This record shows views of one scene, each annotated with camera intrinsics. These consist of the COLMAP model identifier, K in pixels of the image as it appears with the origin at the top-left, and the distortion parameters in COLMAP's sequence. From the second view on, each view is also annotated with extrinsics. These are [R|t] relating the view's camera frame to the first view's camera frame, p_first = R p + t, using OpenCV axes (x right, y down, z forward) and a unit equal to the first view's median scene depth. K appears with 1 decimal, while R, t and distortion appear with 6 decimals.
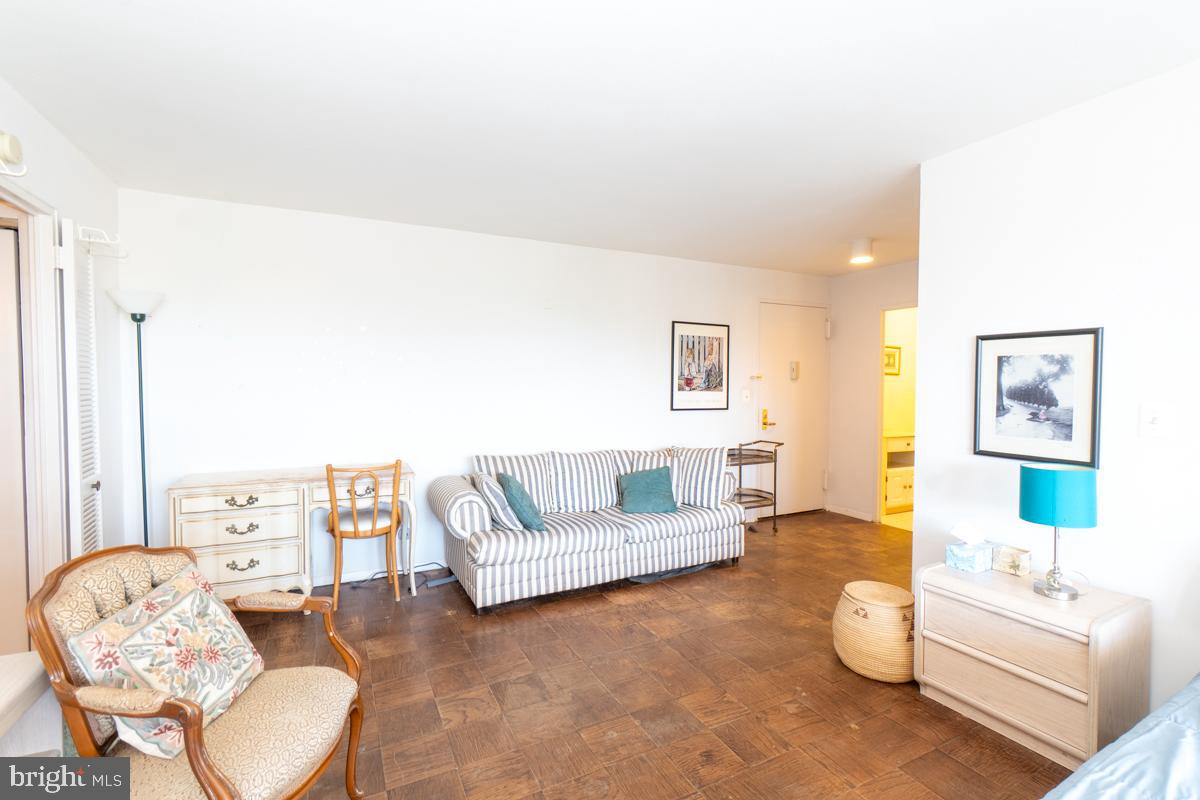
lens RADIAL K [[525.4, 0, 600.0], [0, 525.4, 400.0], [0, 0, 1]] dist [-0.007854, 0.000744]
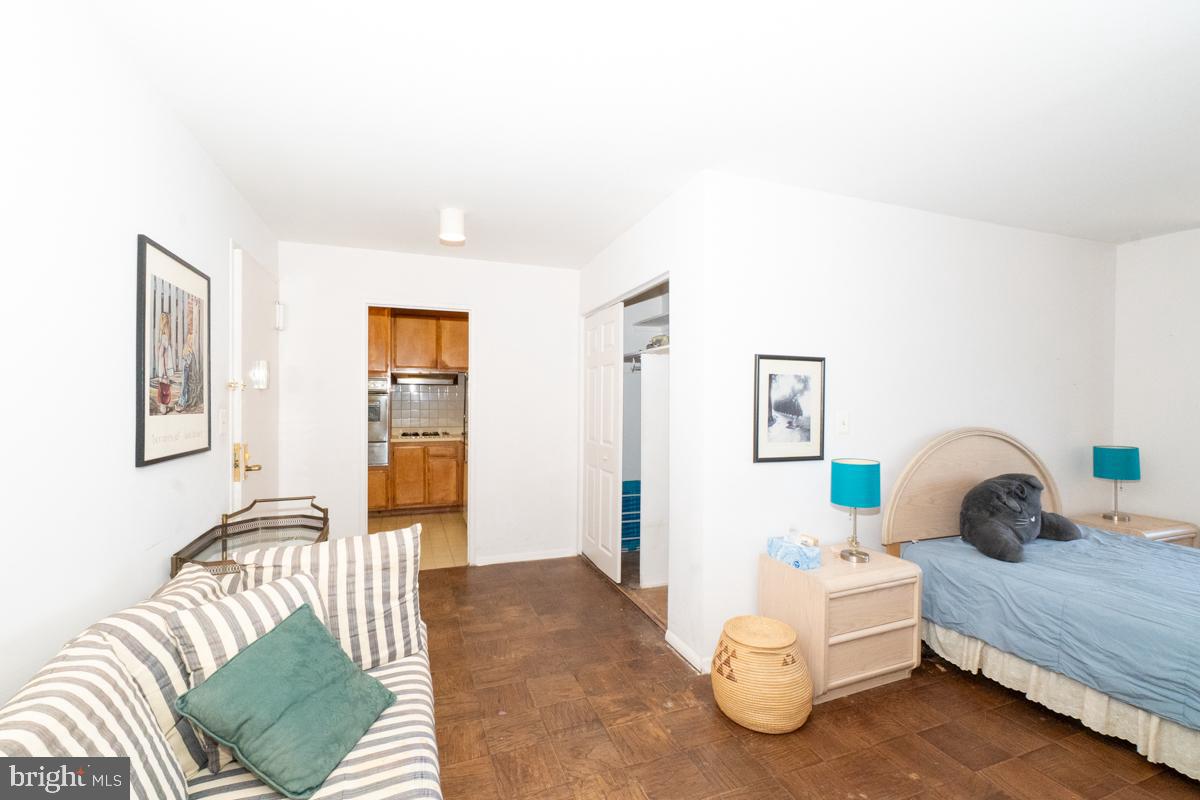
lens RADIAL K [[506.0, 0, 600.0], [0, 506.0, 400.0], [0, 0, 1]] dist [0.000522, 0.000224]
pose [[0.116782, -0.003778, 0.993150, -0.282479], [0.029120, 0.999576, 0.000378, -0.027771], [-0.992731, 0.028876, 0.116842, 0.908169]]
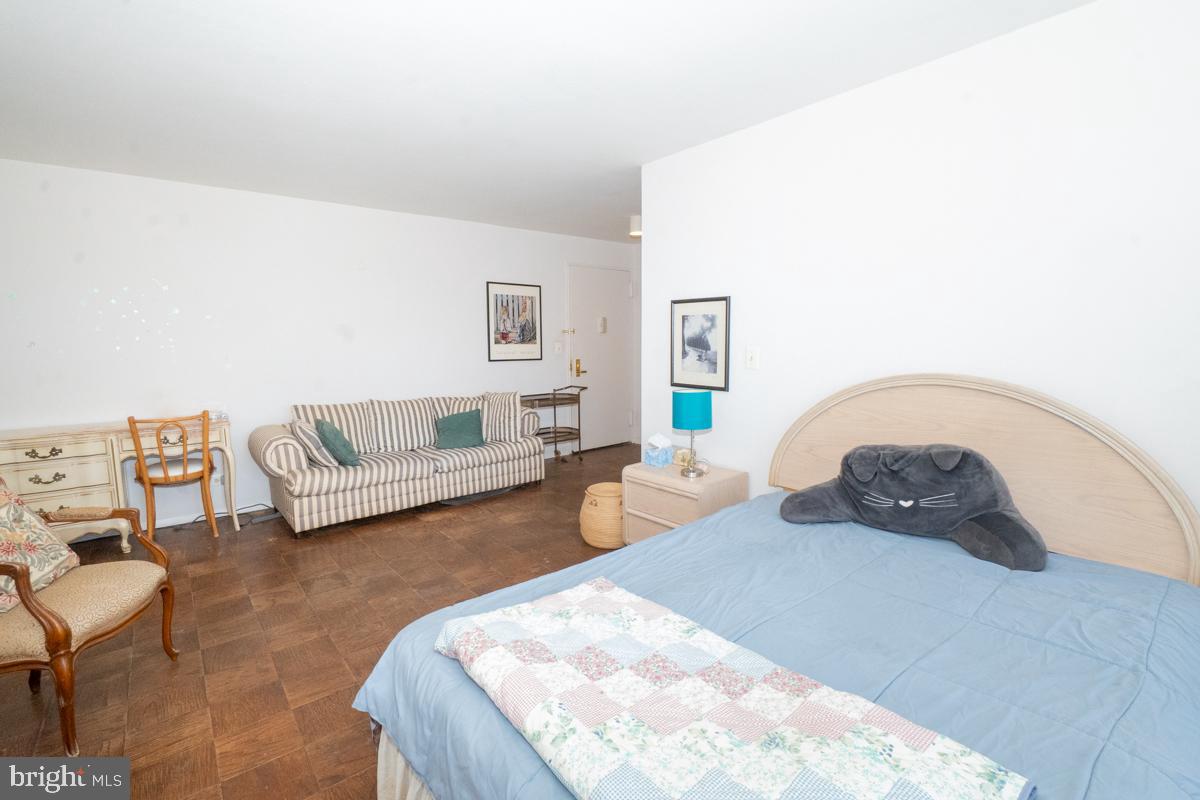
lens RADIAL K [[525.4, 0, 600.0], [0, 525.4, 400.0], [0, 0, 1]] dist [-0.007854, 0.000744]
pose [[0.973324, -0.038547, 0.226174, 0.160254], [0.018812, 0.995874, 0.088773, 0.009692], [-0.228663, -0.082150, 0.970033, -0.245877]]
